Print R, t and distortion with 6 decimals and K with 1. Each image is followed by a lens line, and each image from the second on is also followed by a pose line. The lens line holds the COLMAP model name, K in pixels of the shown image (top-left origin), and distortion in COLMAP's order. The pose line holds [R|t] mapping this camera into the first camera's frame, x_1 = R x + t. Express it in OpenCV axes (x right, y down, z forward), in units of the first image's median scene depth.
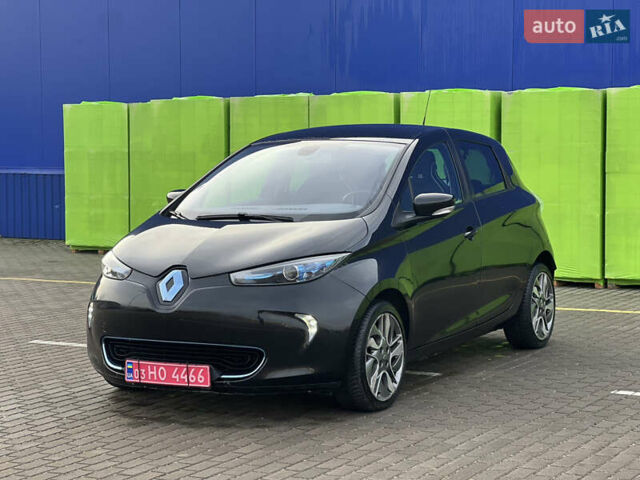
lens RADIAL K [[1435.2, 0, 327.5], [0, 1435.2, 228.5], [0, 0, 1]] dist [0.320648, 0.000000]
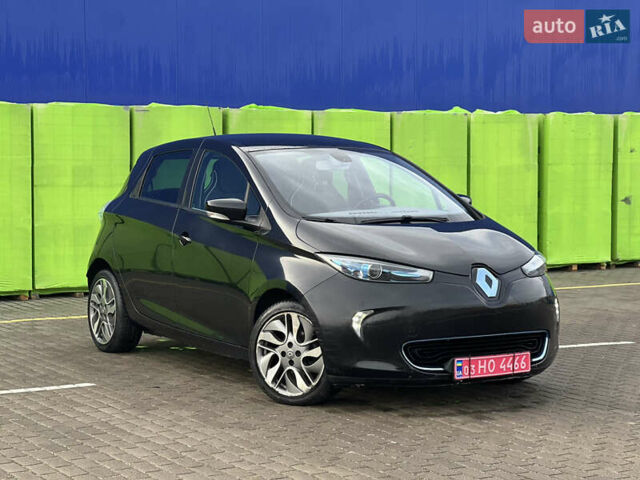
lens RADIAL K [[1435.2, 0, 321.6], [0, 1435.2, 246.1], [0, 0, 1]] dist [0.320648, 0.000000]
pose [[0.503124, -0.051371, 0.862686, -1.063612], [0.056479, 0.998052, 0.026494, -0.021237], [-0.862367, 0.035394, 0.505045, 0.563847]]
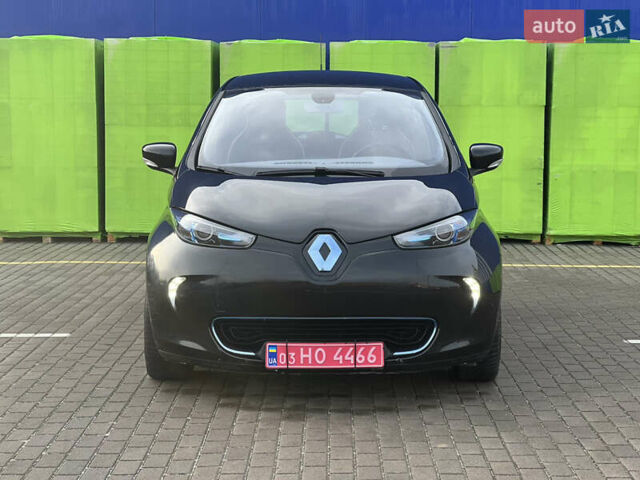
lens RADIAL K [[1435.2, 0, 323.5], [0, 1435.2, 241.4], [0, 0, 1]] dist [0.320648, 0.000000]
pose [[0.879023, -0.041792, 0.474944, -0.504895], [0.025913, 0.998866, 0.039935, -0.000814], [-0.476074, -0.022796, 0.879110, 0.251332]]
